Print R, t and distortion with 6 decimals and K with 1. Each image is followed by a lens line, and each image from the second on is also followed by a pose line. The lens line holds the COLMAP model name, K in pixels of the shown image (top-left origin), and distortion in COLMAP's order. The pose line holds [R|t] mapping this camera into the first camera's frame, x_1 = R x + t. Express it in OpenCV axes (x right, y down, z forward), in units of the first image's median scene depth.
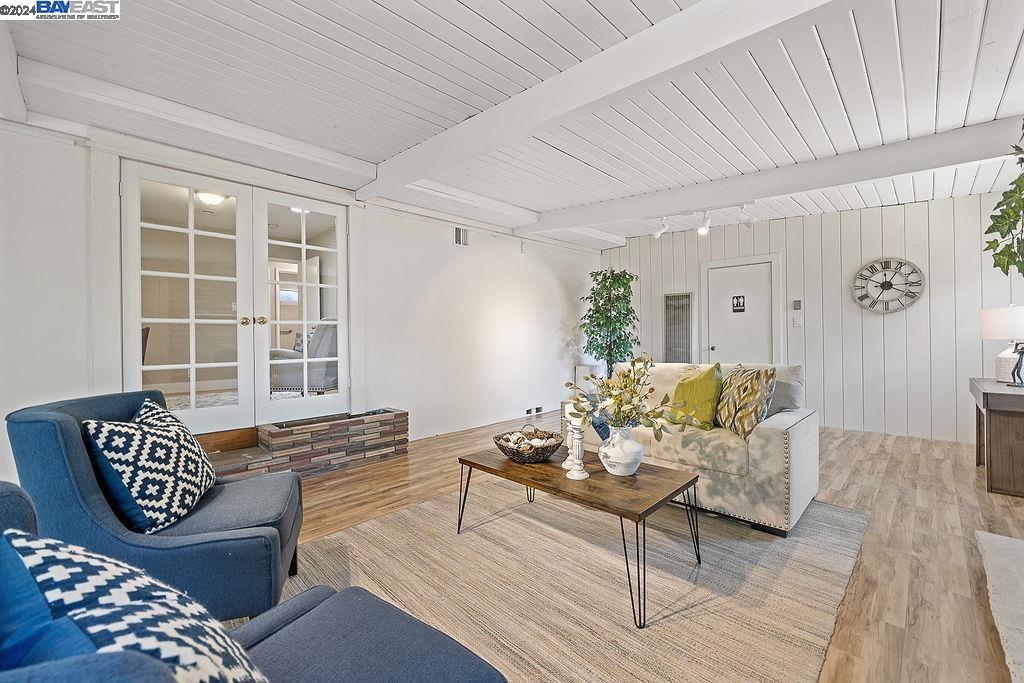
lens RADIAL K [[428.8, 0, 514.1], [0, 428.8, 337.5], [0, 0, 1]] dist [-0.002187, -0.000369]
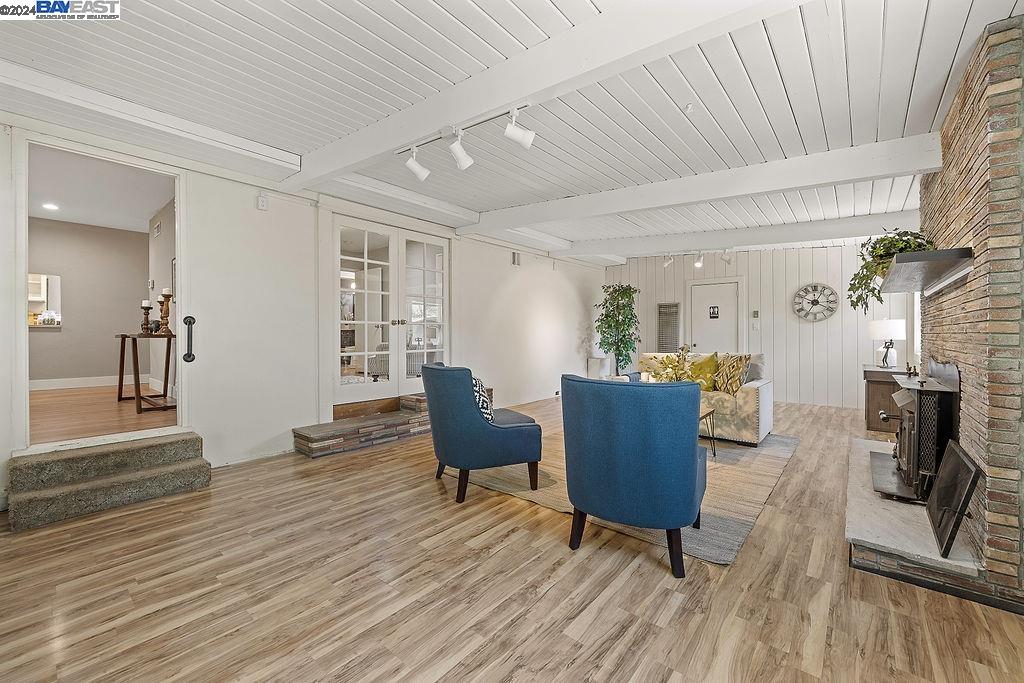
lens RADIAL K [[428.8, 0, 514.1], [0, 428.8, 337.5], [0, 0, 1]] dist [-0.002187, -0.000369]
pose [[0.995913, 0.008268, 0.089937, -0.286507], [-0.008563, 0.999959, 0.002896, 0.003322], [-0.089909, -0.003654, 0.995943, -0.367707]]
